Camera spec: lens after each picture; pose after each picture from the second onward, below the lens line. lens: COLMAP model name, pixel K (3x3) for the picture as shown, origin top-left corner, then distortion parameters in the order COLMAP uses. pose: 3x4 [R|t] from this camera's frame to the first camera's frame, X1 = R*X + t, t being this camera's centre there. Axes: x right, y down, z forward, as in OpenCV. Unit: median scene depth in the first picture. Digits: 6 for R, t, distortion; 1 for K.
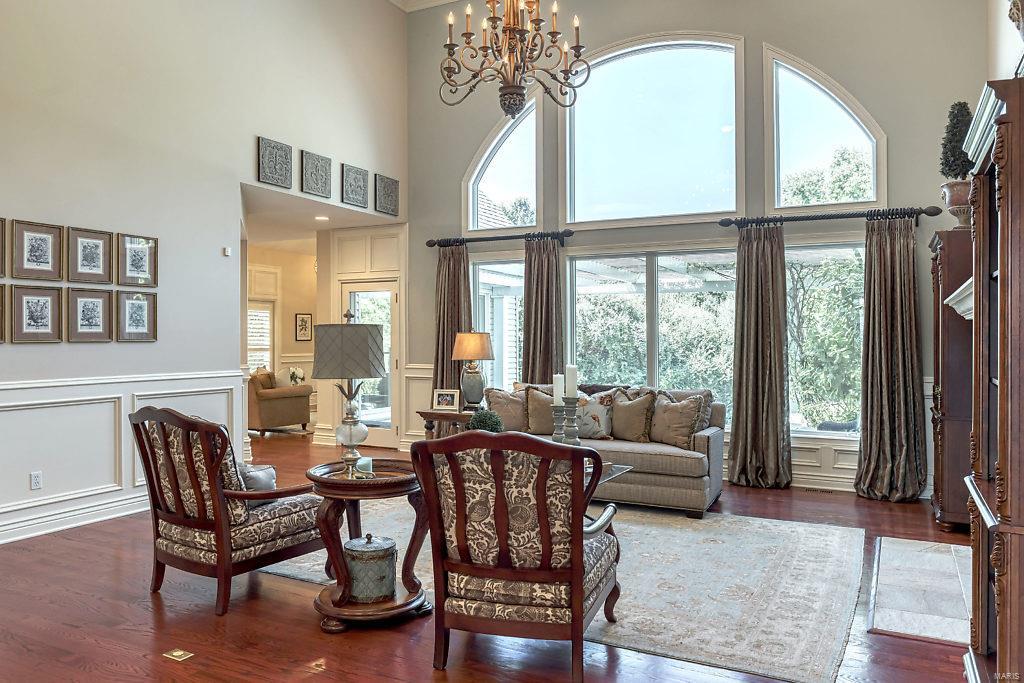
lens RADIAL K [[731.2, 0, 512.0], [0, 731.2, 341.5], [0, 0, 1]] dist [-0.040356, -0.000211]
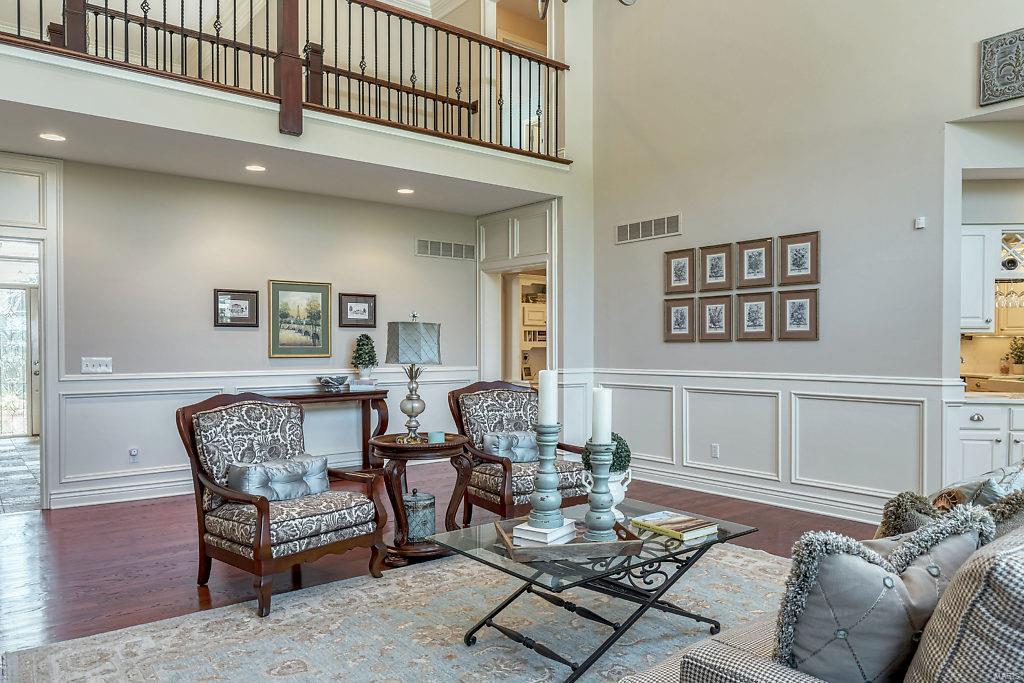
lens RADIAL K [[715.8, 0, 512.0], [0, 715.8, 341.5], [0, 0, 1]] dist [0.009453, 0.000583]
pose [[-0.409966, -0.005808, -0.912082, 0.589883], [-0.002186, 0.999983, -0.005385, 0.009021], [0.912098, -0.000214, -0.409972, 1.126313]]
